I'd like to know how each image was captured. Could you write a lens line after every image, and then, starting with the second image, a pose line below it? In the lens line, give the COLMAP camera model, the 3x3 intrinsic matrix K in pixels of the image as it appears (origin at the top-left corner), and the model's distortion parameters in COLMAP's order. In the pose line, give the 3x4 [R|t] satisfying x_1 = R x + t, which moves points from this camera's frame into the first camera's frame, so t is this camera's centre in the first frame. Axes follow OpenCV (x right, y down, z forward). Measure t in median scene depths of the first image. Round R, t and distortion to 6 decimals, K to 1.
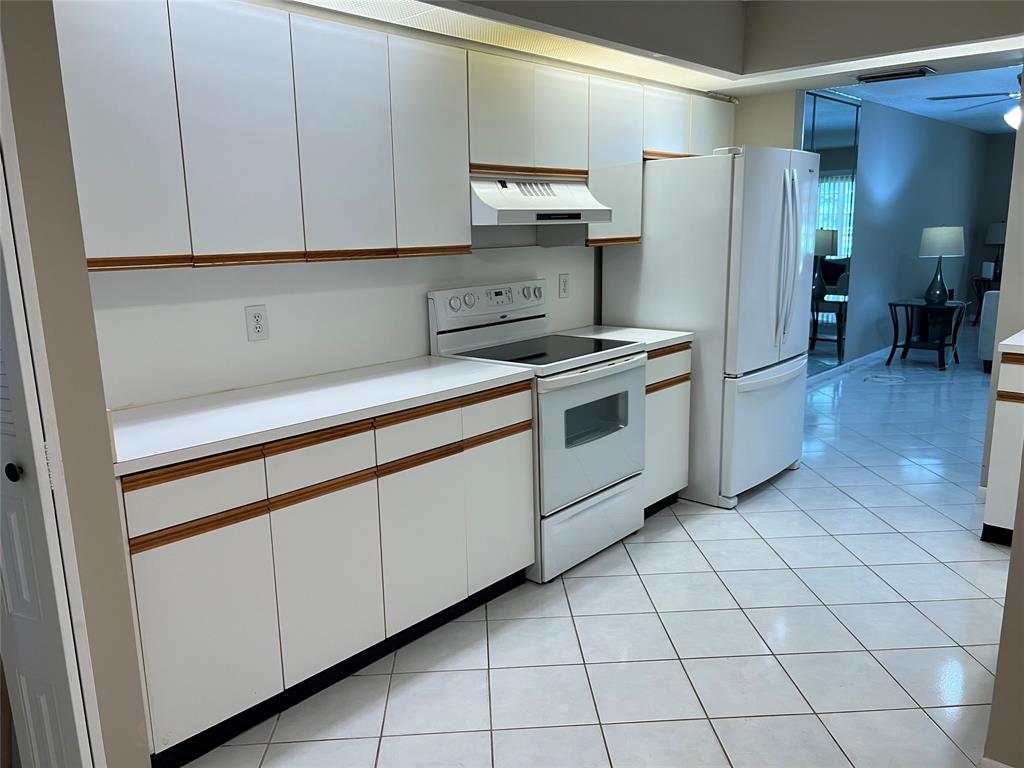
lens RADIAL K [[773.3, 0, 512.2], [0, 773.3, 384.6], [0, 0, 1]] dist [0.064401, -0.078017]
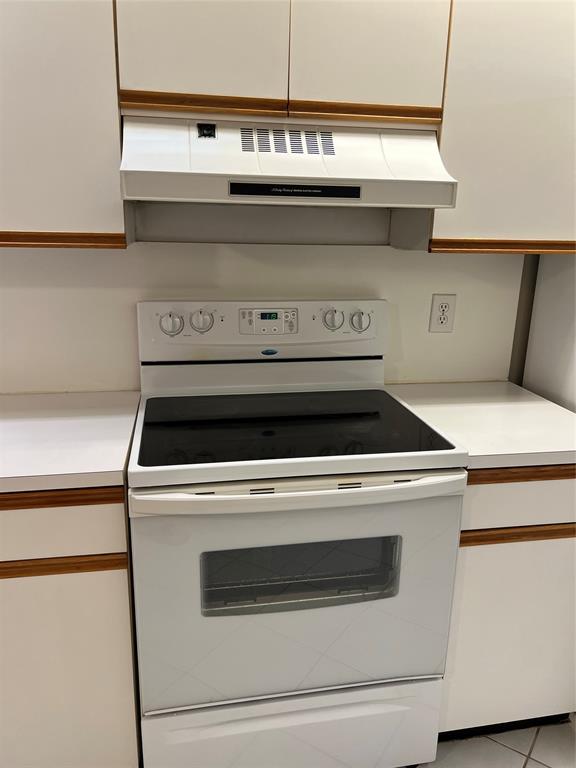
lens RADIAL K [[581.6, 0, 288.0], [0, 581.6, 384.0], [0, 0, 1]] dist [0.004695, 0.004429]
pose [[0.784690, 0.200651, -0.586516, 0.291675], [-0.159254, 0.979660, 0.122085, -0.124609], [0.599083, -0.002394, 0.800683, 0.626487]]
